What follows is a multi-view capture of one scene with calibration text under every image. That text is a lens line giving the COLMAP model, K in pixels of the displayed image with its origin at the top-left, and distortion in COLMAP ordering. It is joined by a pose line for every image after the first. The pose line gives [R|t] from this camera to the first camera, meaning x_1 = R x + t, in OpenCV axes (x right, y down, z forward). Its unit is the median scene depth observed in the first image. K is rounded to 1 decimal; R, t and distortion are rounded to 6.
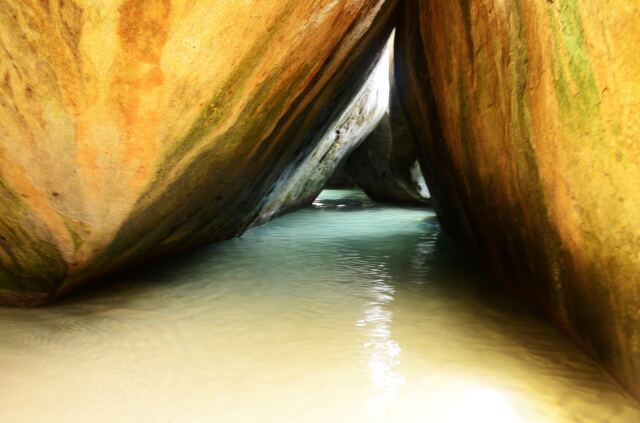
lens RADIAL K [[630.9, 0, 320.0], [0, 630.9, 211.5], [0, 0, 1]] dist [-0.074559, 0.202622]
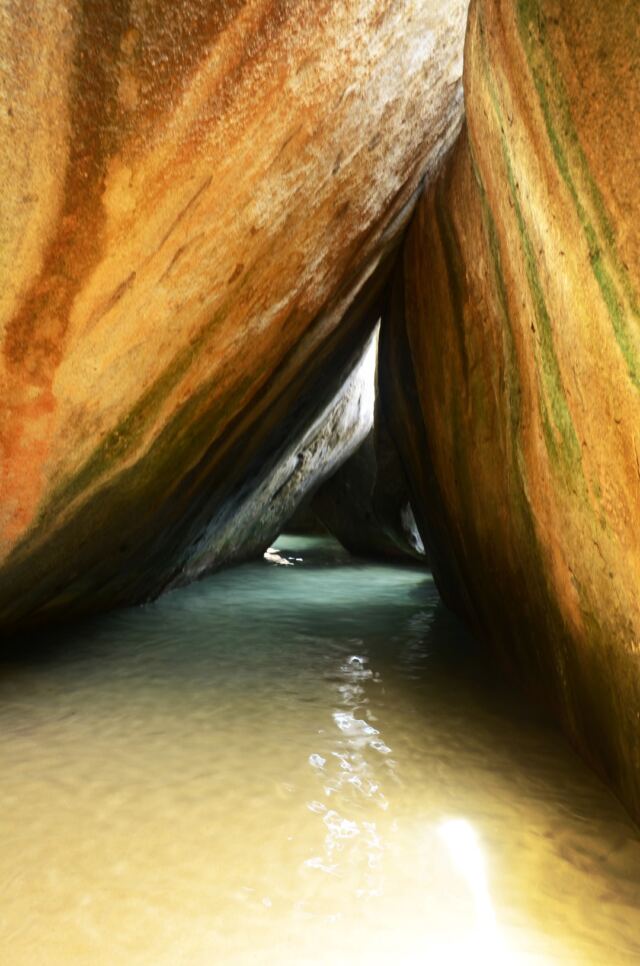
lens RADIAL K [[952.3, 0, 310.2], [0, 952.3, 470.9], [0, 0, 1]] dist [-0.074559, 0.202622]
pose [[0.999144, 0.033624, 0.024107, 0.037273], [-0.031098, 0.994659, -0.098422, -0.013732], [-0.027288, 0.097588, 0.994853, -0.153799]]
